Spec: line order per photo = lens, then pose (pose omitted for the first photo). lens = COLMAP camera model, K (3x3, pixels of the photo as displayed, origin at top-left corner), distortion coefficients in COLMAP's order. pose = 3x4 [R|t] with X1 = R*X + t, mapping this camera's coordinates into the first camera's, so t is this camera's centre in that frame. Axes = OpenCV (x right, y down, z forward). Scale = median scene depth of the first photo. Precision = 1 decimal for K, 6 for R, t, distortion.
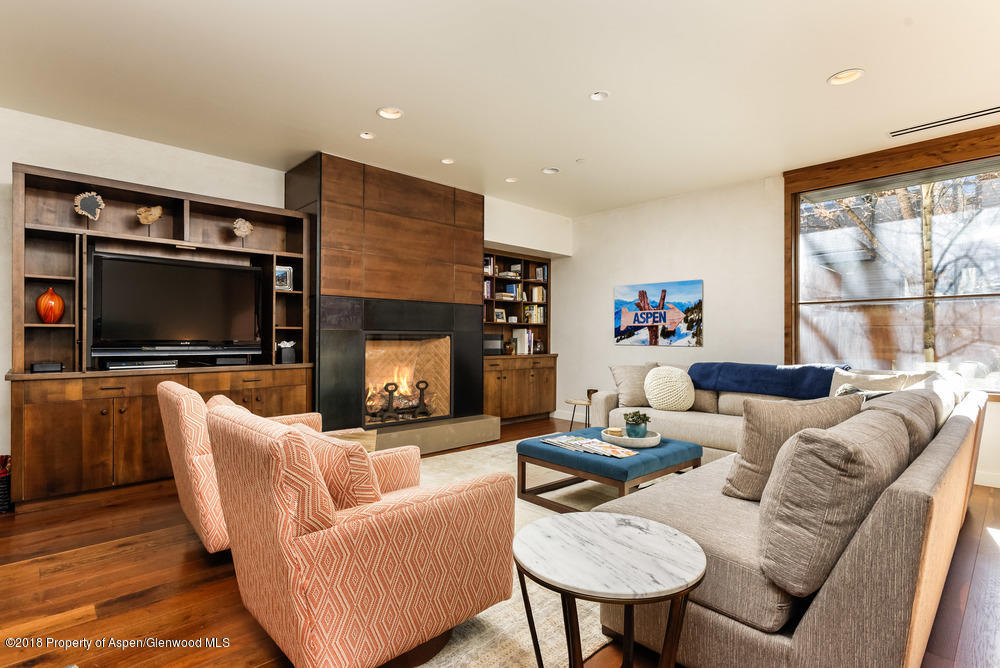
lens RADIAL K [[505.2, 0, 501.5], [0, 505.2, 337.3], [0, 0, 1]] dist [0.000329, -0.001362]
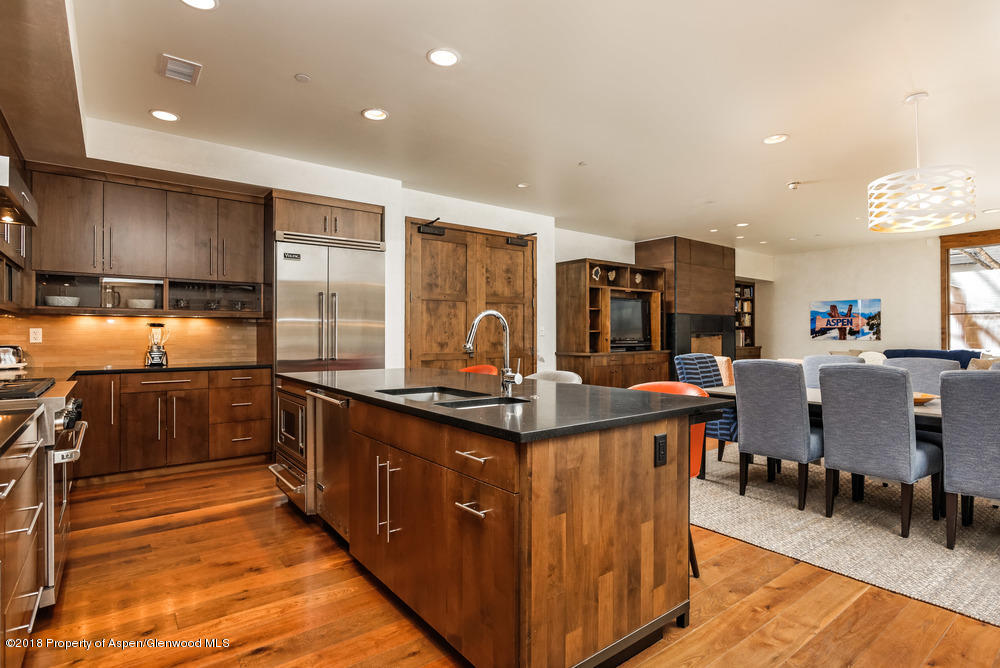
lens RADIAL K [[505.2, 0, 502.6], [0, 505.2, 330.8], [0, 0, 1]] dist [0.000329, -0.001362]
pose [[0.995386, -0.006120, -0.095752, -0.615158], [0.005328, 0.999949, -0.008527, -0.004892], [0.095799, 0.007978, 0.995369, -0.682106]]
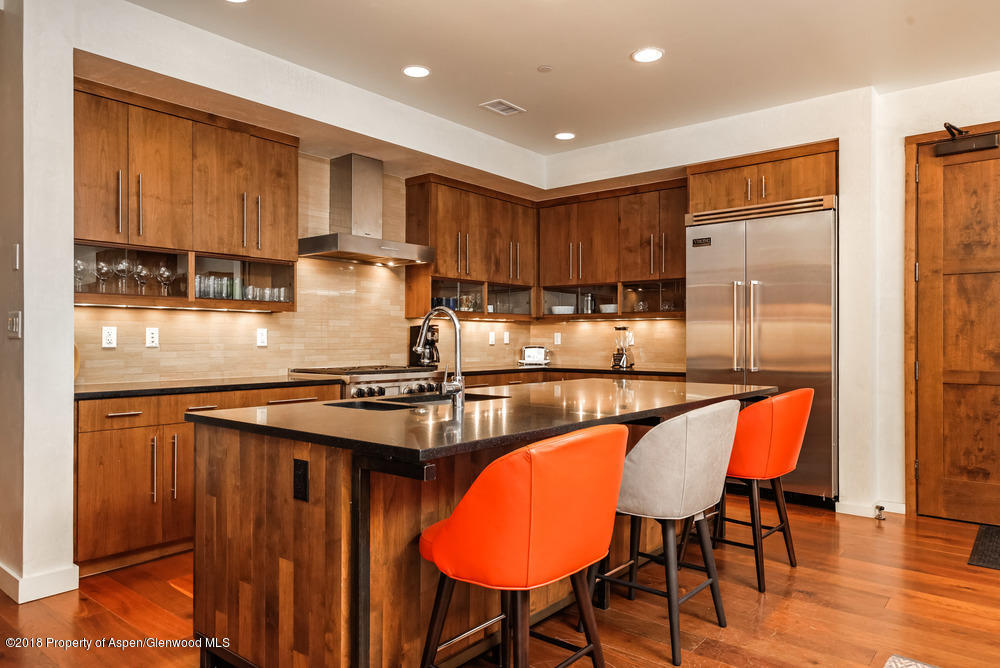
lens RADIAL K [[671.5, 0, 501.6], [0, 671.5, 341.0], [0, 0, 1]] dist [0.011080, 0.004049]
pose [[0.125224, -0.003625, -0.992122, -0.199945], [-0.000313, 0.999993, -0.003693, 0.000638], [0.992128, 0.000773, 0.125222, -0.294367]]
